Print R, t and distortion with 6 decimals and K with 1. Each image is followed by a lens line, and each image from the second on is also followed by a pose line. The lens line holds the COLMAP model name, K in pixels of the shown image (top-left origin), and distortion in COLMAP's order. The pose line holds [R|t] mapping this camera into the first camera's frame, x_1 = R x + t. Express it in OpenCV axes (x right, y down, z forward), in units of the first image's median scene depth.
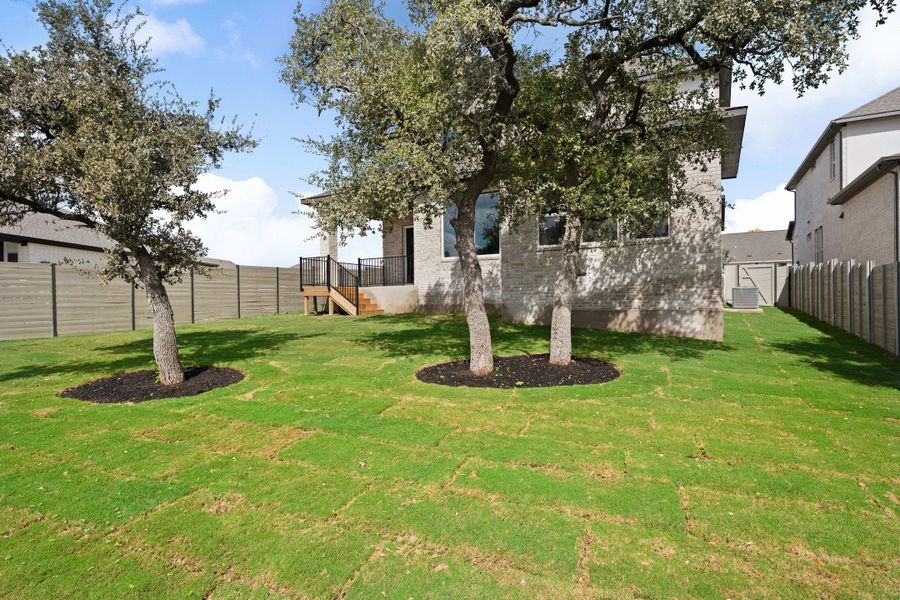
lens RADIAL K [[454.0, 0, 451.1], [0, 454.0, 301.4], [0, 0, 1]] dist [-0.002366, 0.002750]
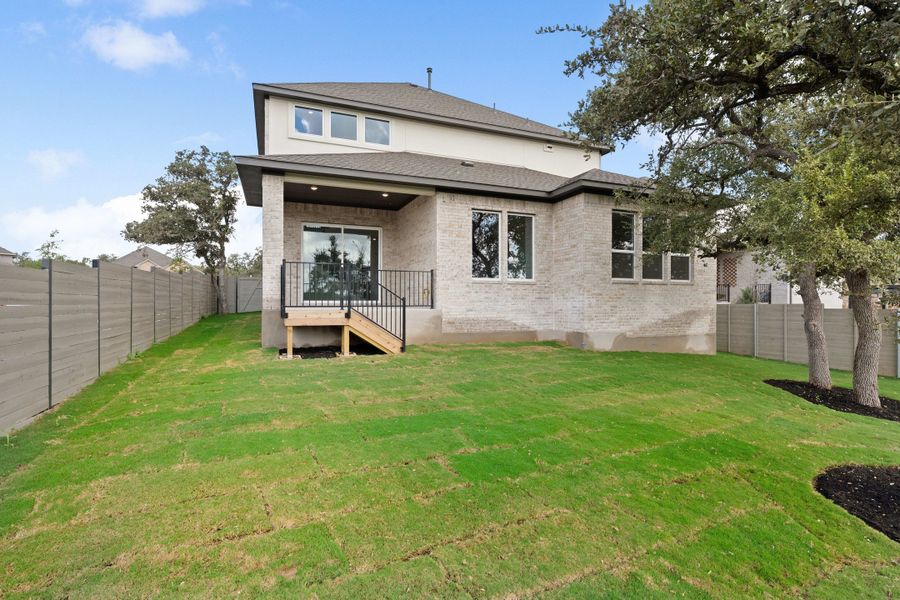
lens RADIAL K [[433.4, 0, 442.7], [0, 433.4, 300.5], [0, 0, 1]] dist [-0.002759, -0.000172]
pose [[0.629296, 0.015728, 0.777007, -0.948700], [-0.004946, 0.999856, -0.016233, -0.054549], [-0.777150, 0.006372, 0.629283, 0.728520]]
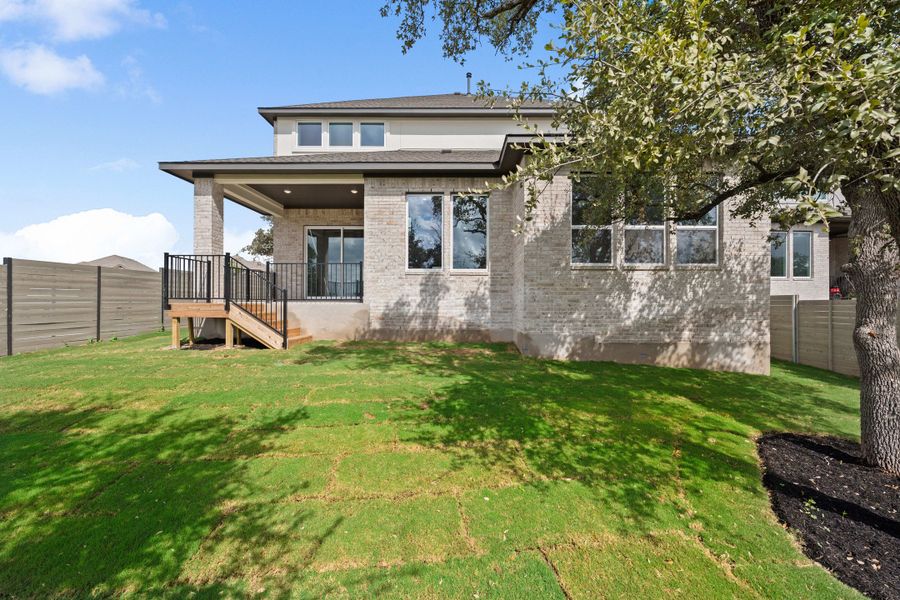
lens RADIAL K [[351.9, 0, 454.2], [0, 351.9, 300.5], [0, 0, 1]] dist [0.000058, -0.000263]
pose [[0.877671, 0.017141, 0.478956, -0.324193], [-0.011203, 0.999821, -0.015254, -0.046819], [-0.479132, 0.008022, 0.877706, 0.599624]]
